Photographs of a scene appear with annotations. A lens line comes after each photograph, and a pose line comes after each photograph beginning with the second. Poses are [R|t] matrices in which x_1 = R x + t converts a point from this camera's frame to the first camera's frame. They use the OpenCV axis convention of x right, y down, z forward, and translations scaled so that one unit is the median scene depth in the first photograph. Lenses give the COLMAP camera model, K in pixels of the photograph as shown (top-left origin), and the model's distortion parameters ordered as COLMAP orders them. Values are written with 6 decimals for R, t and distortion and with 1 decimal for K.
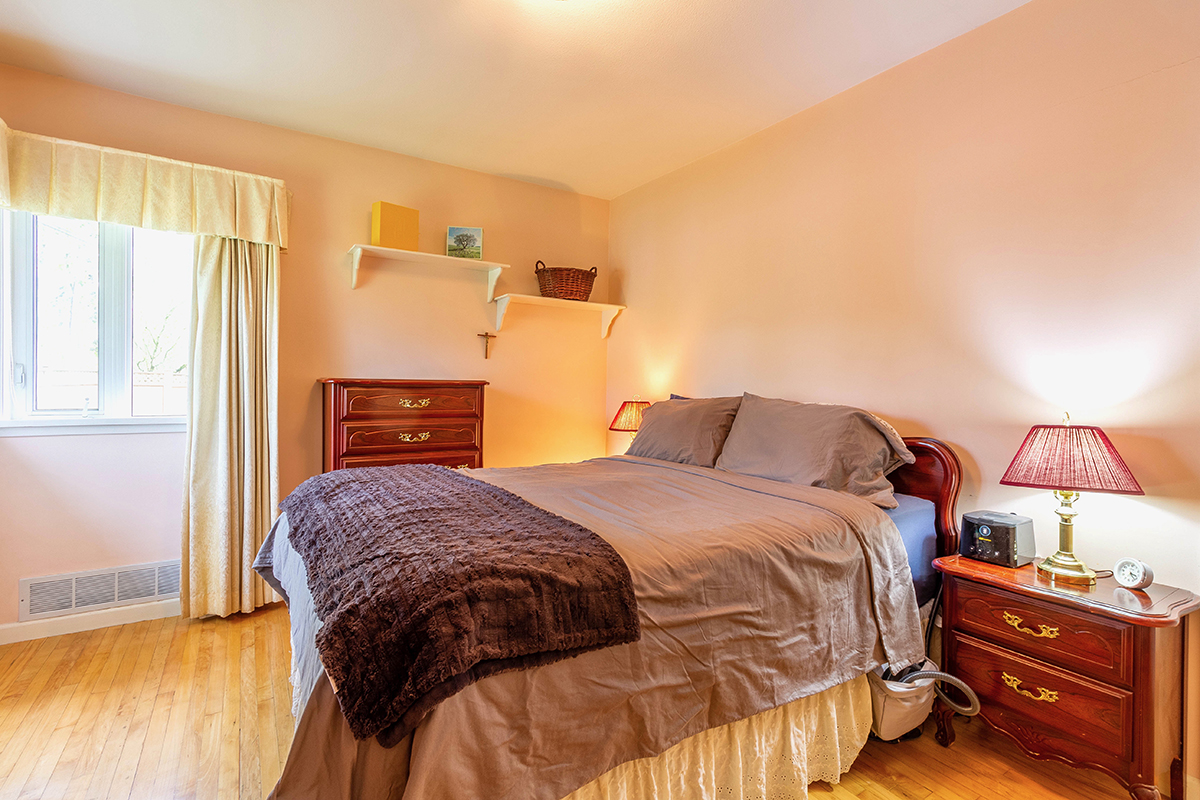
lens RADIAL K [[561.2, 0, 595.3], [0, 561.2, 387.6], [0, 0, 1]] dist [0.002405, 0.000354]
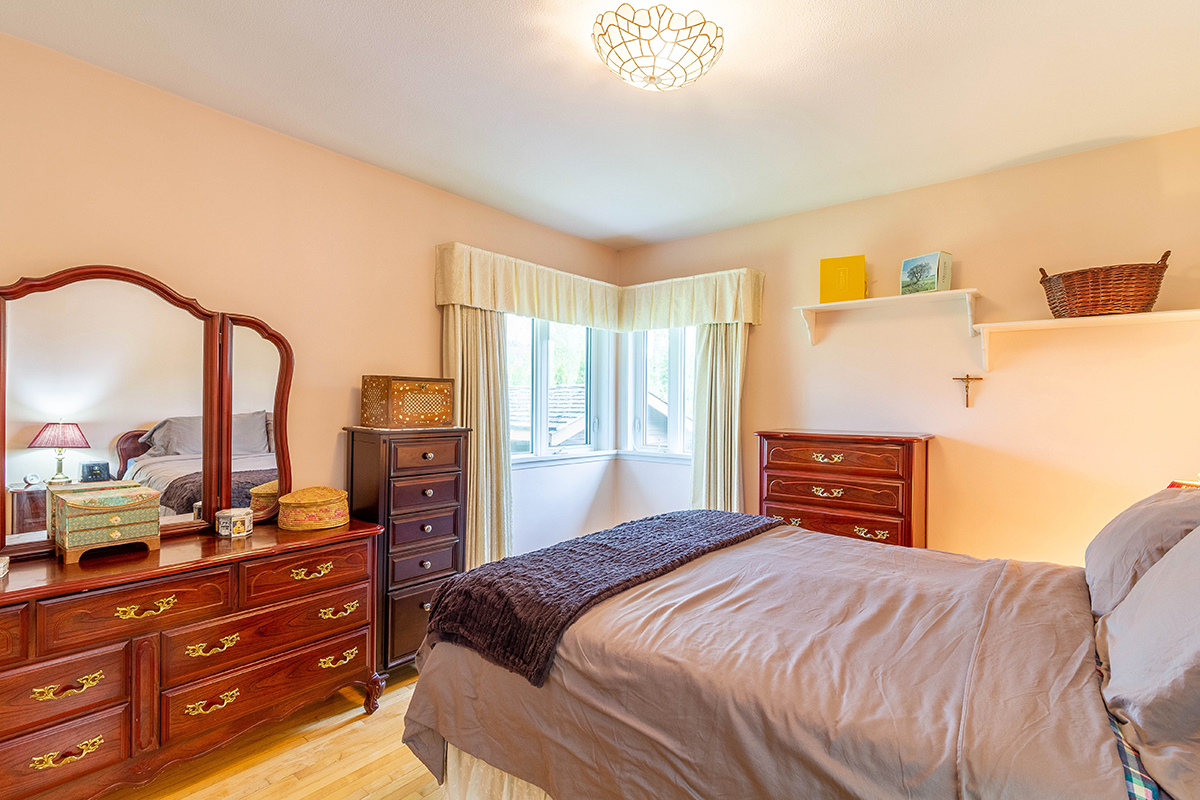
lens RADIAL K [[561.2, 0, 594.5], [0, 561.2, 408.0], [0, 0, 1]] dist [0.002405, 0.000354]
pose [[0.309601, -0.005555, -0.950850, 0.516418], [-0.007292, 0.999940, -0.008216, -0.051348], [0.950838, 0.009477, 0.309542, 0.313486]]
